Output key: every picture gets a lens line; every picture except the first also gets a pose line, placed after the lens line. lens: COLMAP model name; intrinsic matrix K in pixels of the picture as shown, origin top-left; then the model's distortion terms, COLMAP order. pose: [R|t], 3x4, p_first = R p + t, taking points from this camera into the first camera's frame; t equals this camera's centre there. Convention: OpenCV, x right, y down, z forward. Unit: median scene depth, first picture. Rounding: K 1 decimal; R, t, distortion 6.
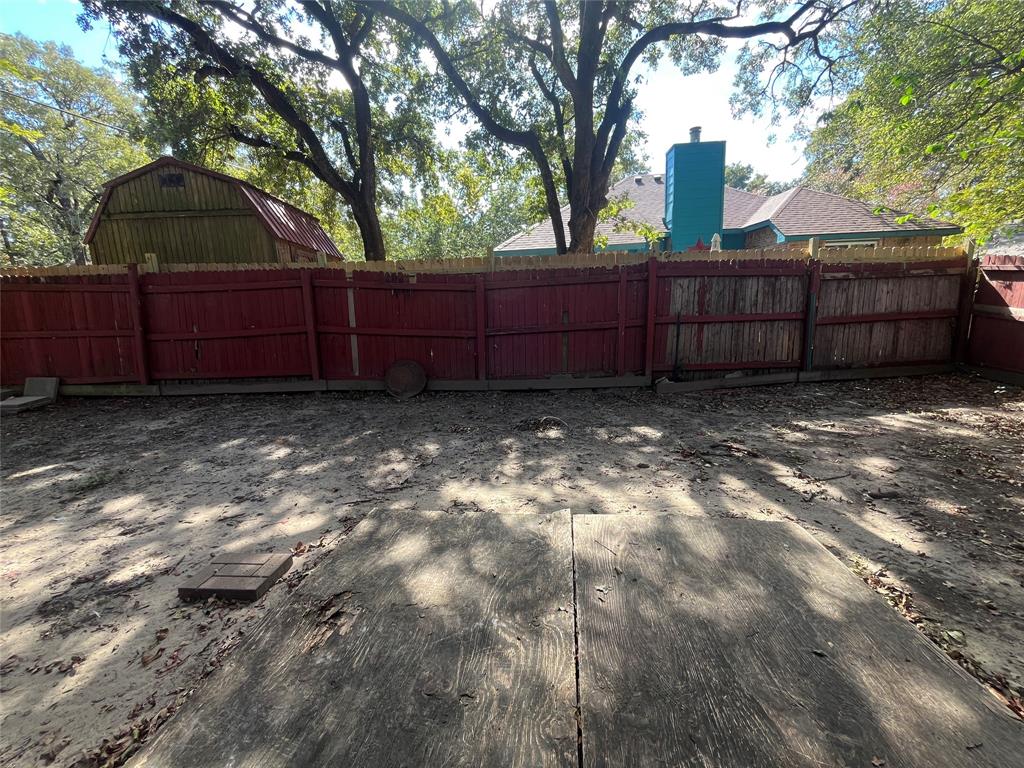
lens RADIAL K [[414.8, 0, 511.9], [0, 414.8, 383.5], [0, 0, 1]] dist [-0.004057, -0.000597]
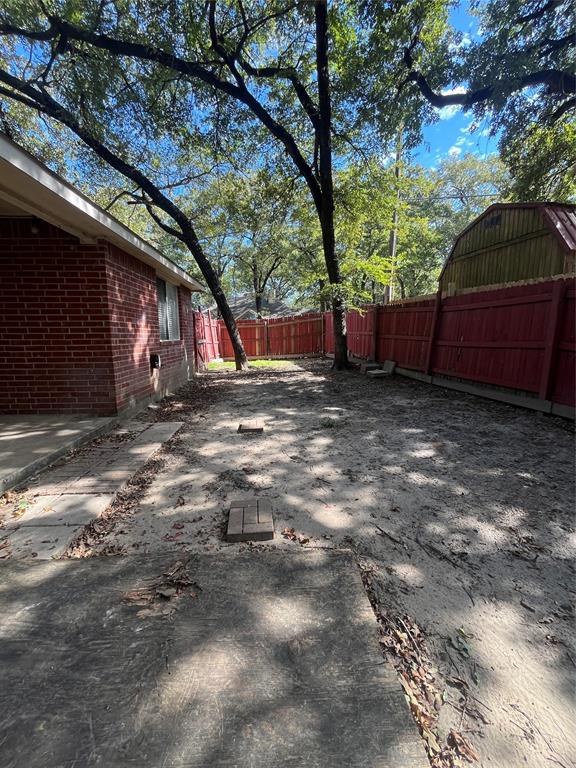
lens RADIAL K [[311.1, 0, 285.8], [0, 311.1, 382.8], [0, 0, 1]] dist [-0.004057, -0.000597]
pose [[0.183036, 0.187852, -0.964992, 0.160048], [-0.177566, 0.971748, 0.155488, -0.091130], [0.966938, 0.142890, 0.211221, 0.510072]]
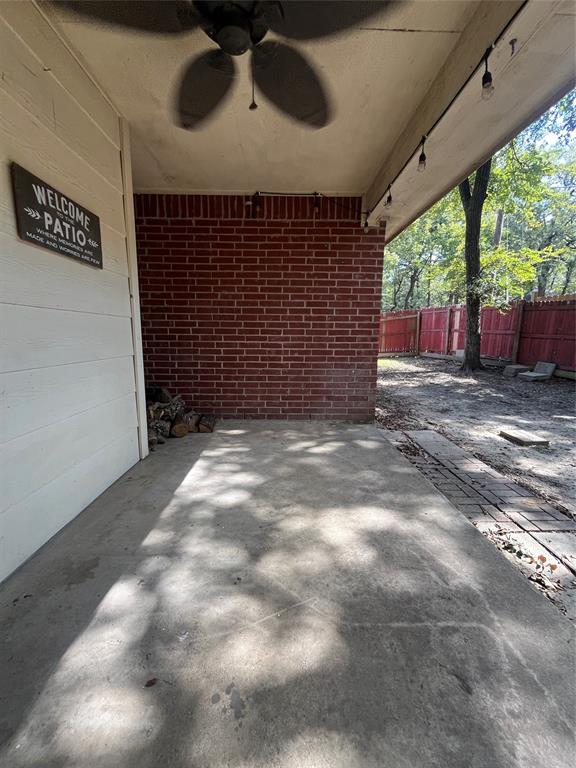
lens RADIAL K [[311.1, 0, 290.3], [0, 311.1, 381.1], [0, 0, 1]] dist [-0.004057, -0.000597]
pose [[0.144167, 0.193234, -0.970503, -0.134522], [-0.187707, 0.968283, 0.164908, 0.076685], [0.971587, 0.158396, 0.175866, -0.340610]]
